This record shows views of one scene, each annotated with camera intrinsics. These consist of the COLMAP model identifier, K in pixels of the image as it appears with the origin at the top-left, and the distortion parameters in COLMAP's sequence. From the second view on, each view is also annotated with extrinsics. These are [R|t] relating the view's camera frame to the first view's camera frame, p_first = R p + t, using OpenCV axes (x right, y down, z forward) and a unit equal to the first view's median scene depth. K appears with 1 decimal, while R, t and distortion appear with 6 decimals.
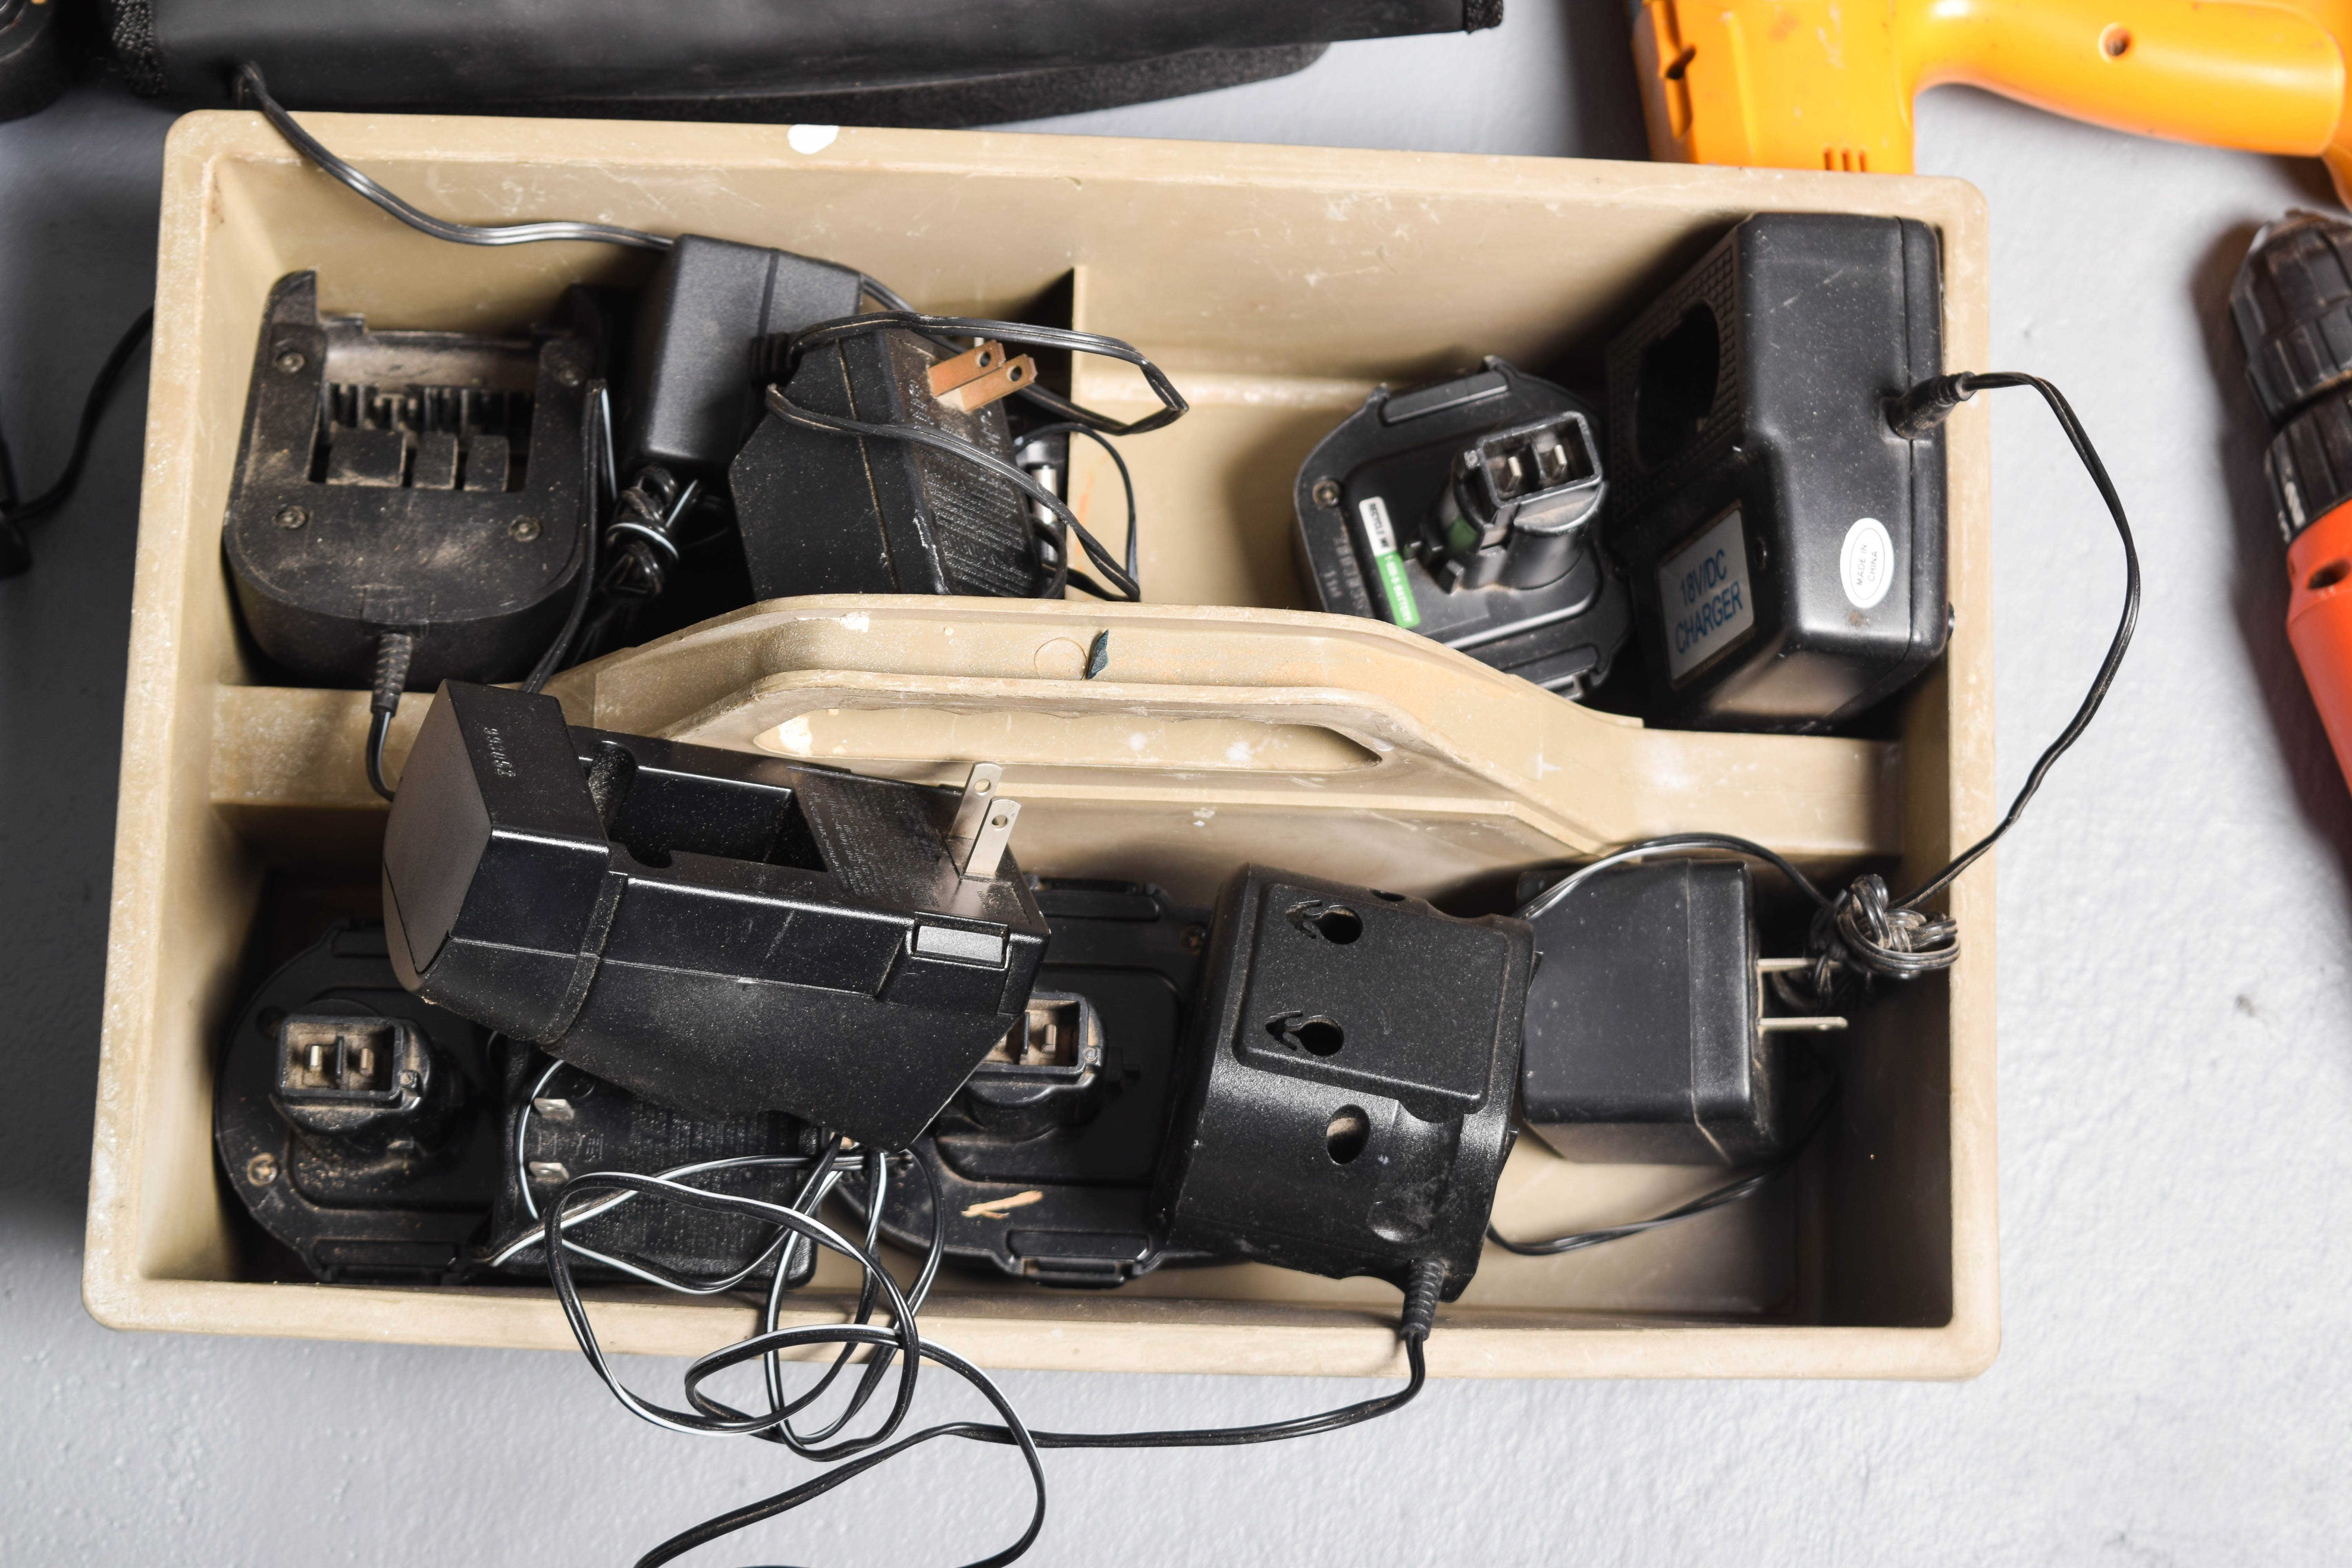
lens RADIAL K [[5039.4, 0, 1176.0], [0, 5039.4, 784.0], [0, 0, 1]] dist [-0.032756, -0.066340]
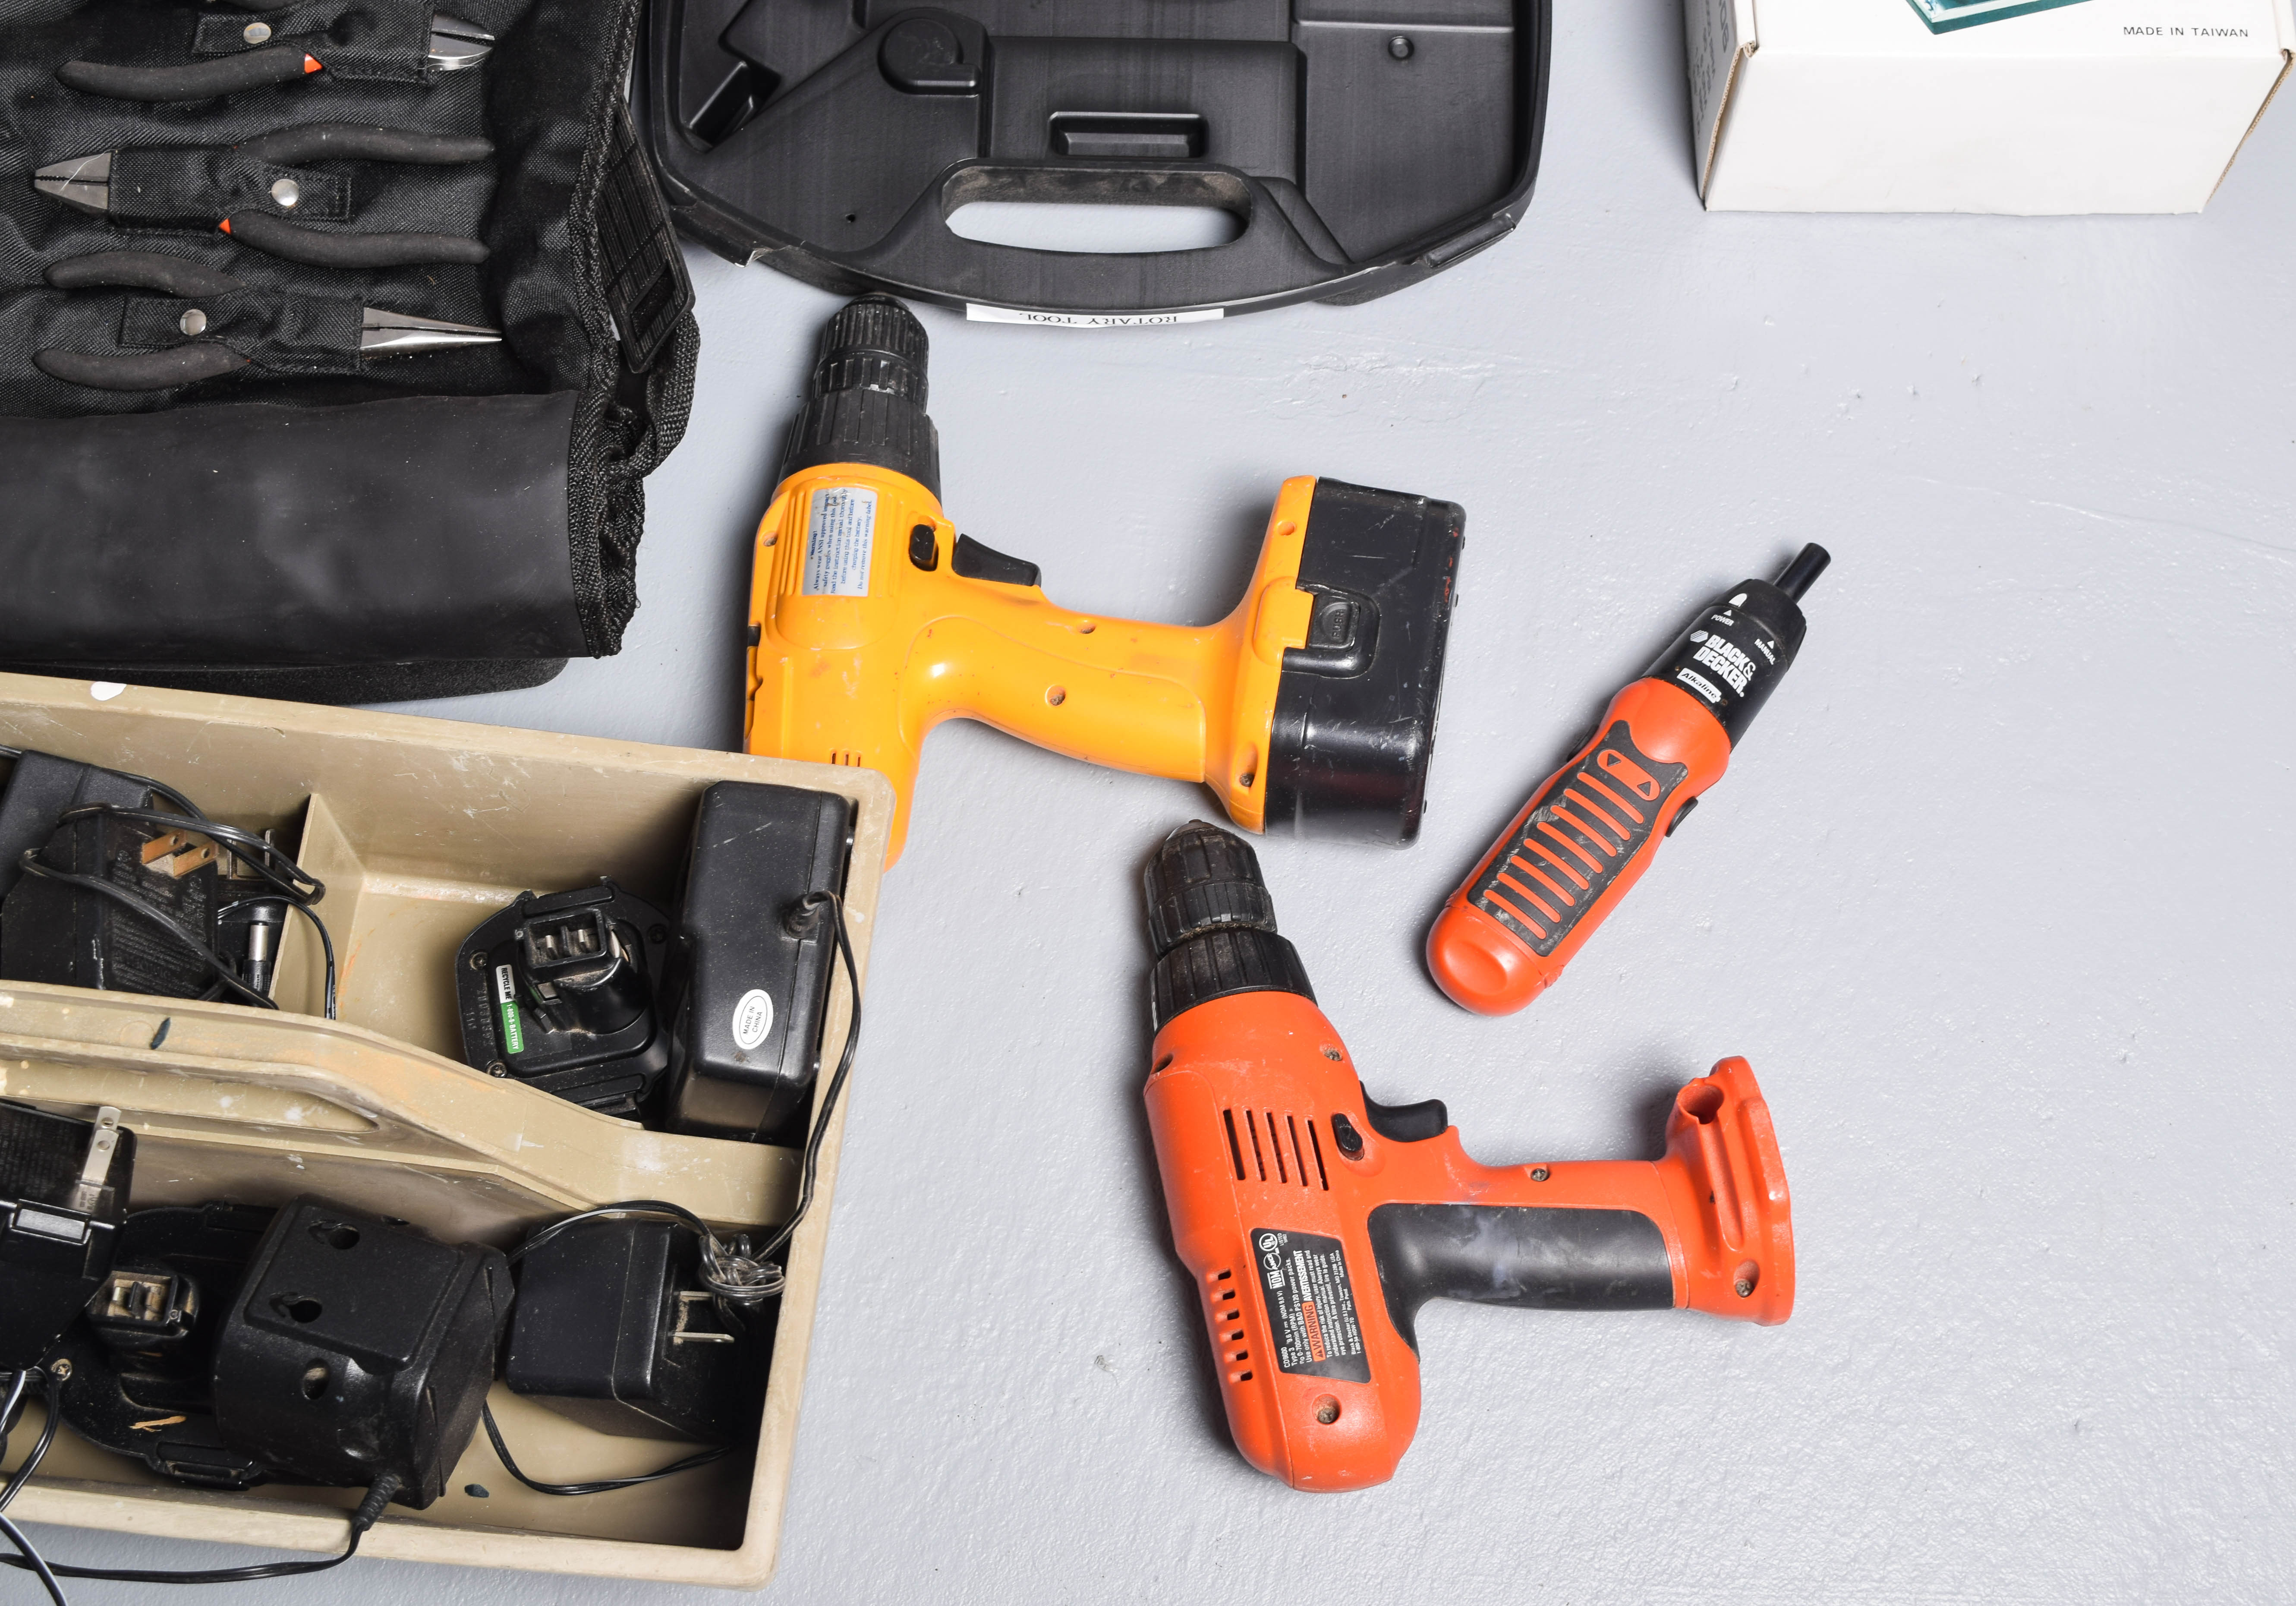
lens RADIAL K [[3488.9, 0, 1148.0], [0, 3488.9, 803.0], [0, 0, 1]] dist [-0.002645, -0.028456]
pose [[0.996589, 0.067553, -0.047401, 0.287861], [-0.073495, 0.987773, -0.137490, 0.024467], [0.037533, 0.140504, 0.989368, -0.008250]]
